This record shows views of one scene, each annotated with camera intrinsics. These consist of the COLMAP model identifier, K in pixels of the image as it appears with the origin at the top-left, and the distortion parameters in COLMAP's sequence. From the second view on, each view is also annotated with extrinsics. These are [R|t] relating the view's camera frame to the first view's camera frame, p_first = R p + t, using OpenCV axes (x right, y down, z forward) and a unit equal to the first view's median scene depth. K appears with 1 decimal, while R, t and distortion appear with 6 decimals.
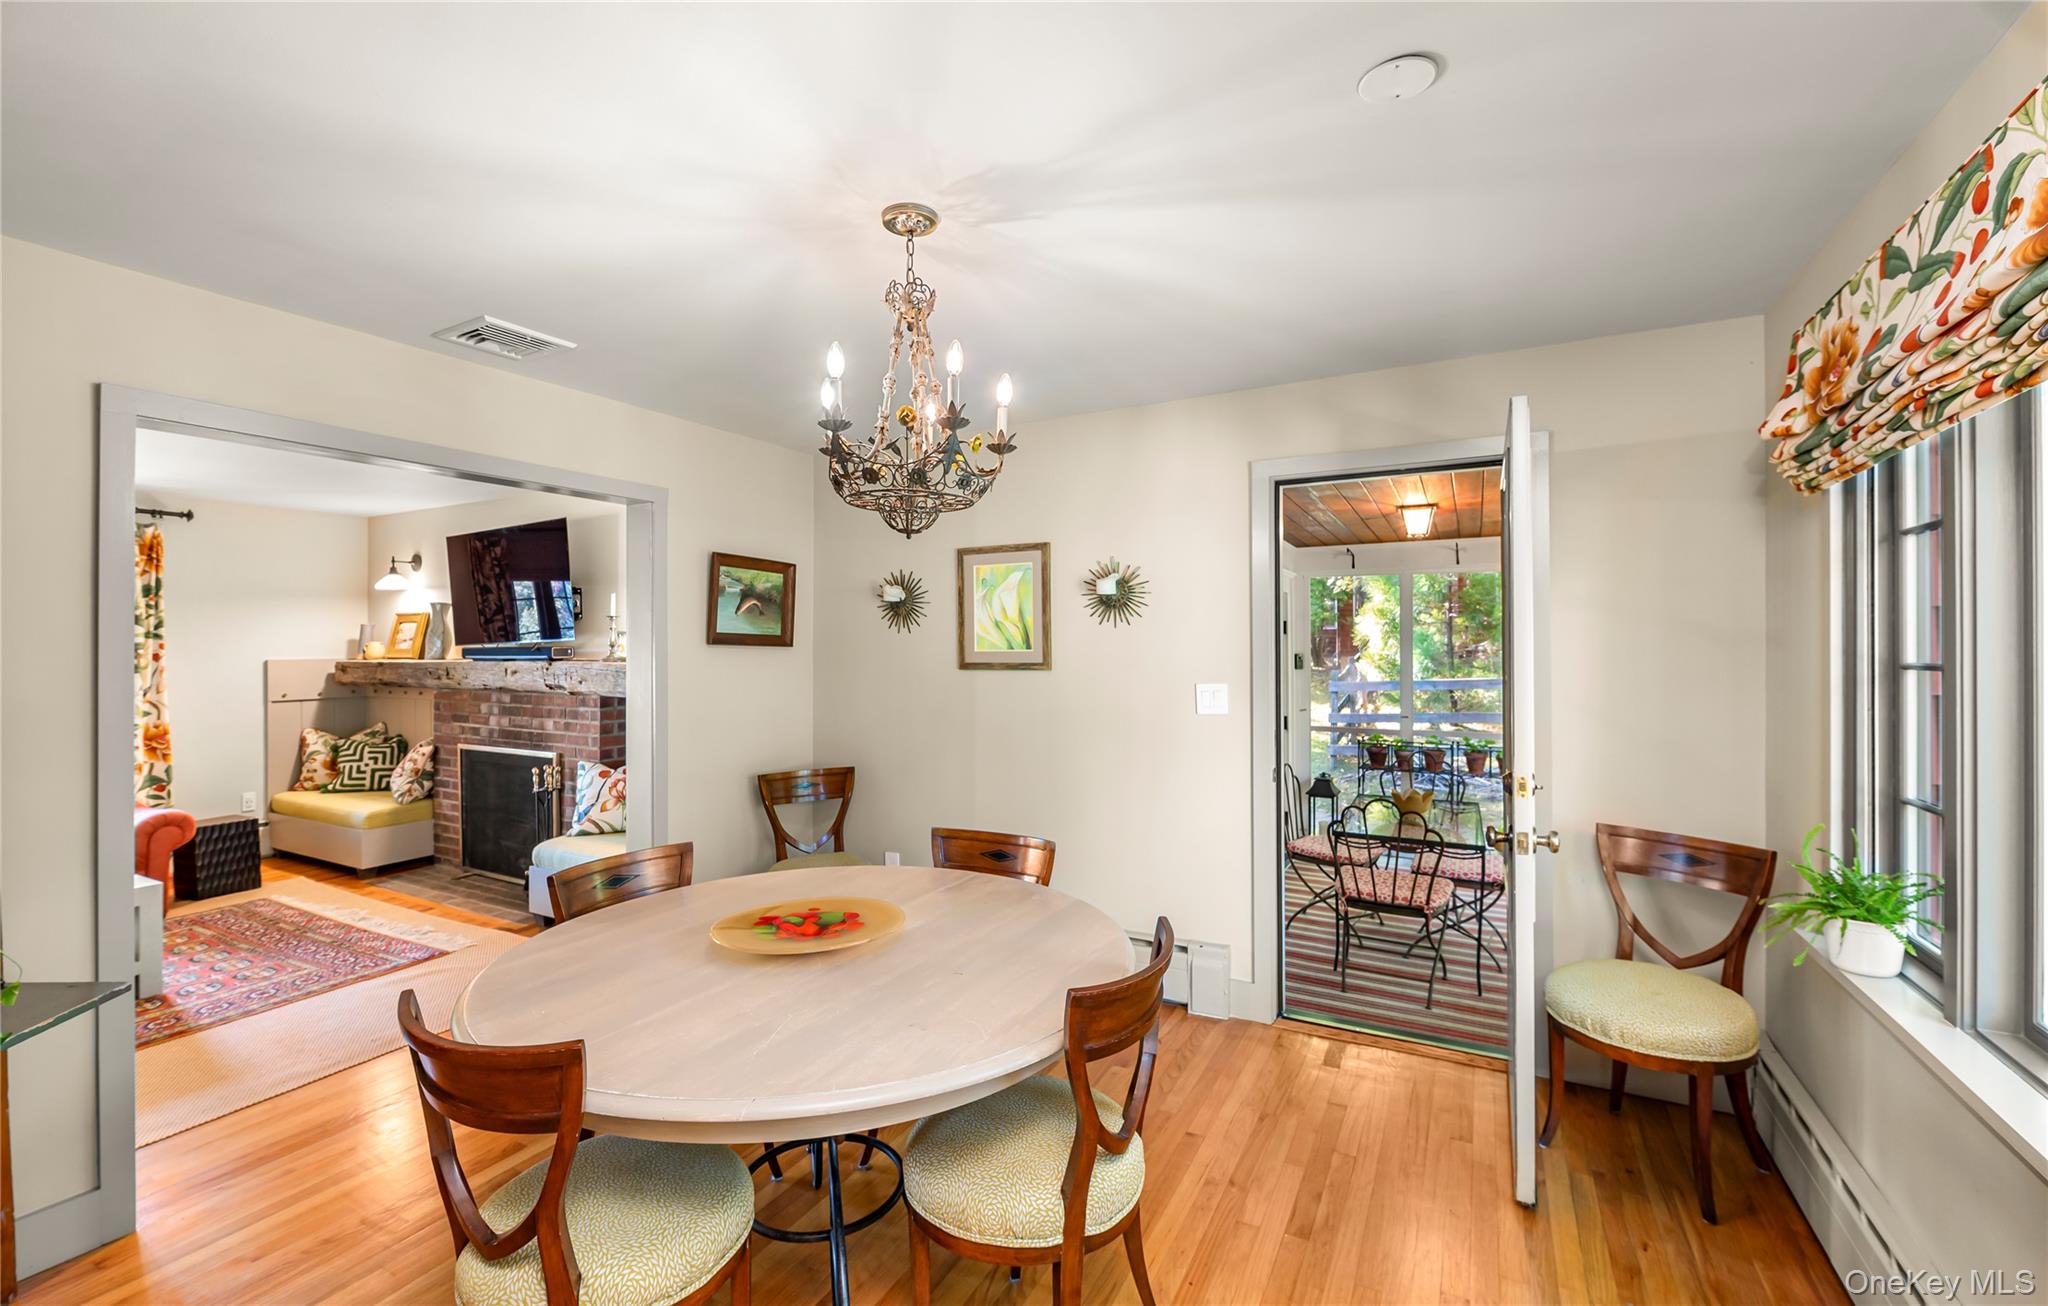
lens RADIAL K [[872.4, 0, 1017.5], [0, 872.4, 651.3], [0, 0, 1]] dist [0.003038, 0.000122]
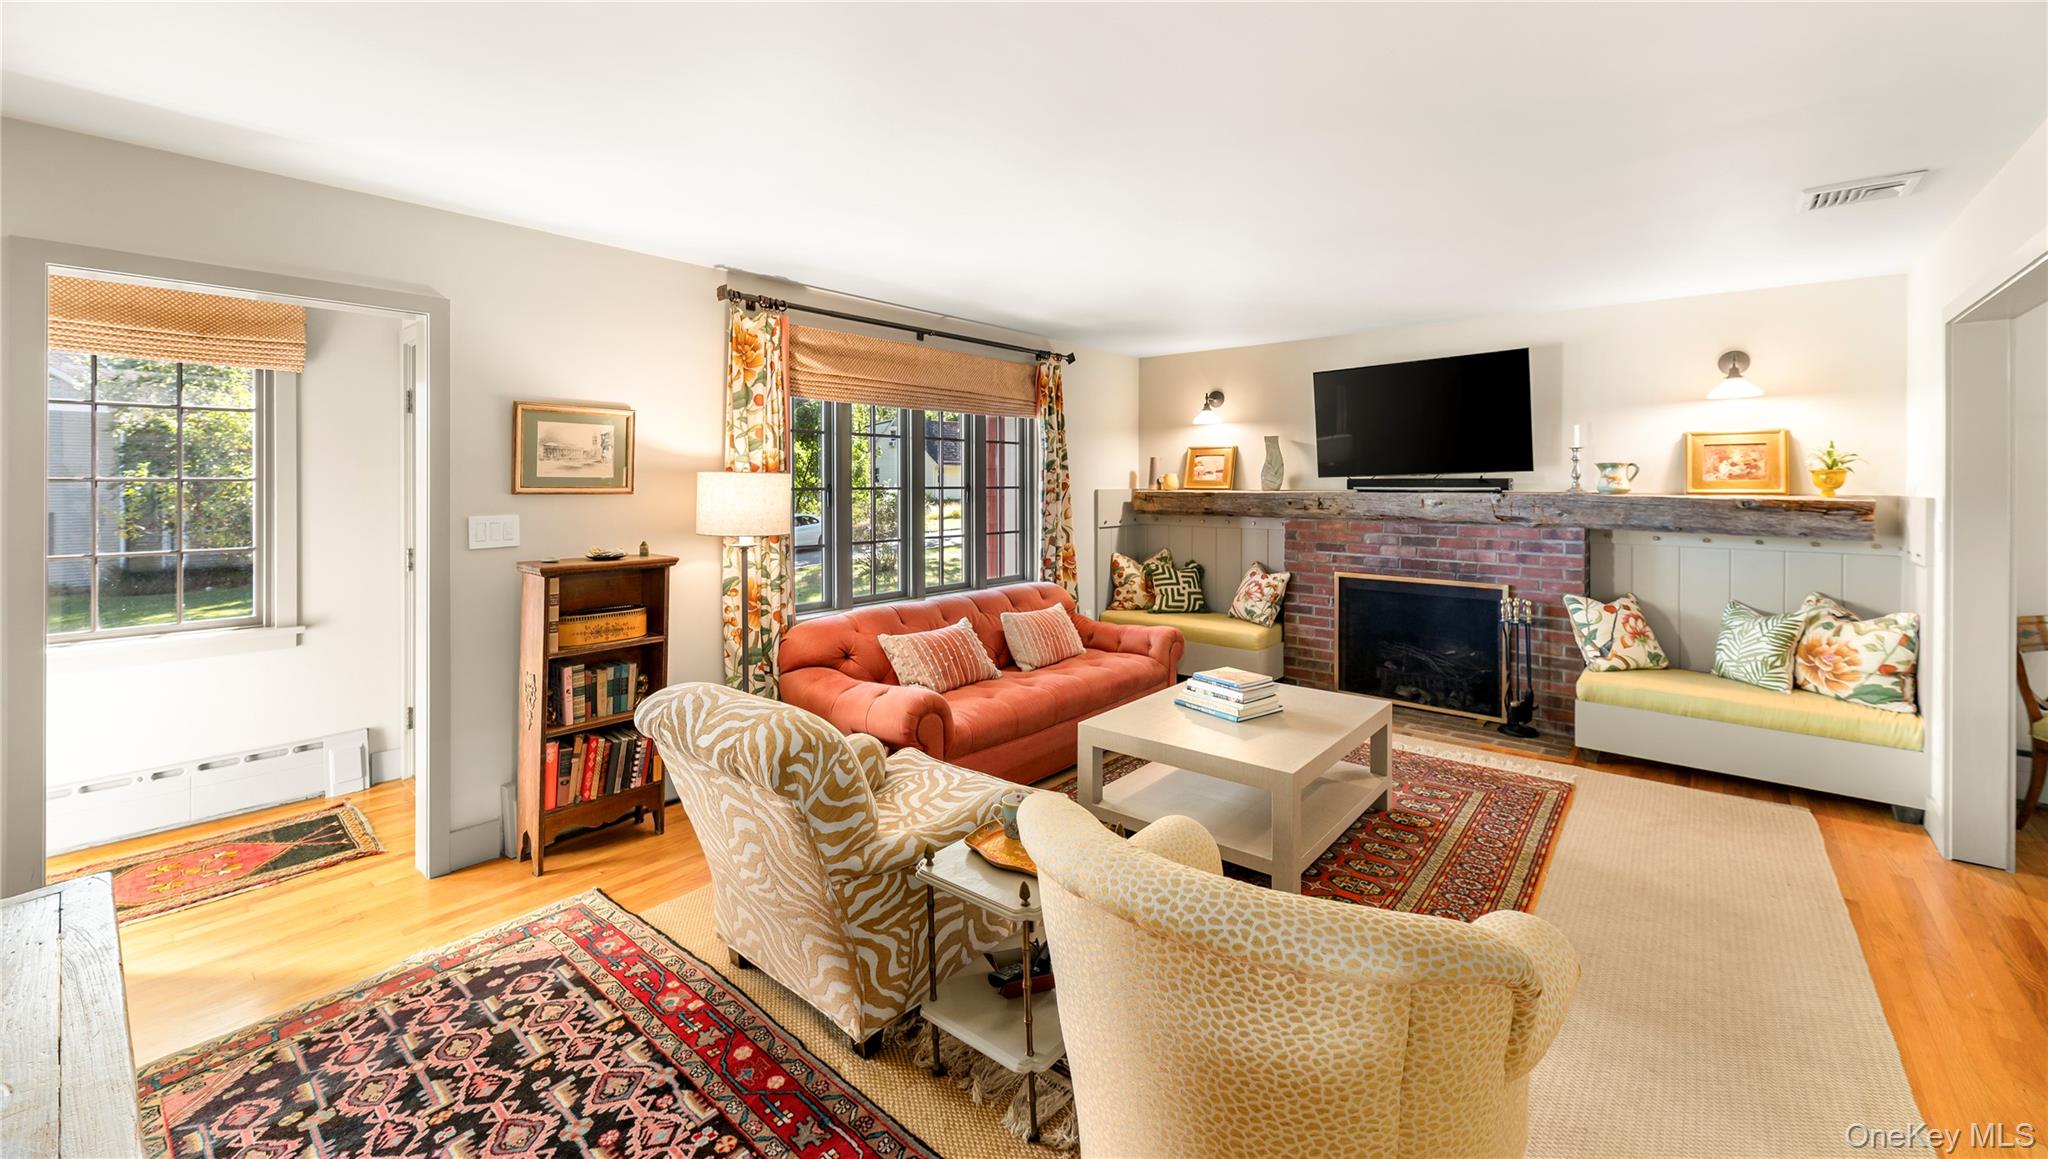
lens RADIAL K [[816.2, 0, 1014.3], [0, 816.2, 474.4], [0, 0, 1]] dist [-0.001281, -0.000057]
pose [[0.980245, 0.004374, -0.197740, -0.826169], [-0.007190, 0.999883, -0.013525, 0.006373], [0.197657, 0.014680, 0.980161, -0.024756]]
